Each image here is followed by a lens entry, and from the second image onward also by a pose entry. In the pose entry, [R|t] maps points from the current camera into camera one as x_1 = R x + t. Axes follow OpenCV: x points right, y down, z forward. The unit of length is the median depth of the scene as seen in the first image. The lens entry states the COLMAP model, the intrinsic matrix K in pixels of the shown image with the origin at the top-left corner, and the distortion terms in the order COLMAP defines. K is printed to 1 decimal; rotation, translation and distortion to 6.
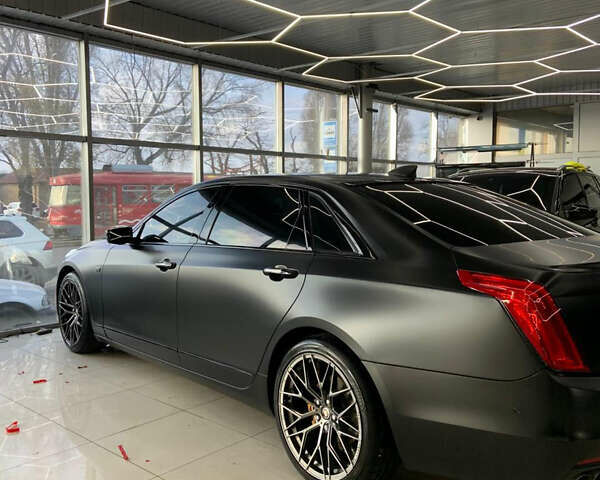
lens RADIAL K [[597.6, 0, 282.3], [0, 597.6, 239.7], [0, 0, 1]] dist [0.090234, -0.009107]
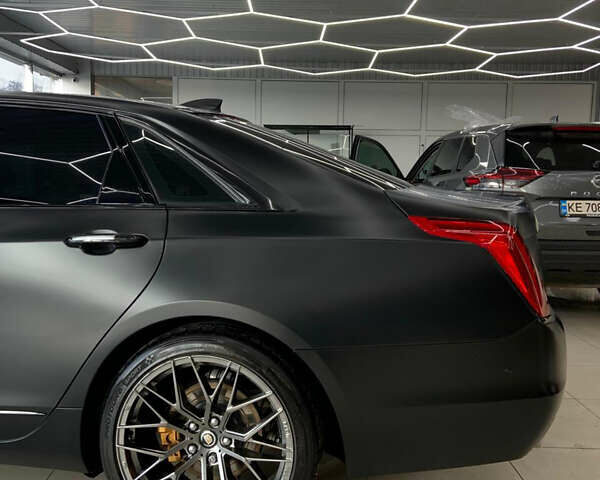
lens RADIAL K [[597.6, 0, 282.3], [0, 597.6, 239.7], [0, 0, 1]] dist [0.090234, -0.009107]
pose [[0.745192, -0.056501, 0.664452, -0.089362], [0.031791, 0.998281, 0.049234, 0.008747], [-0.666092, -0.015565, 0.745707, 0.125129]]
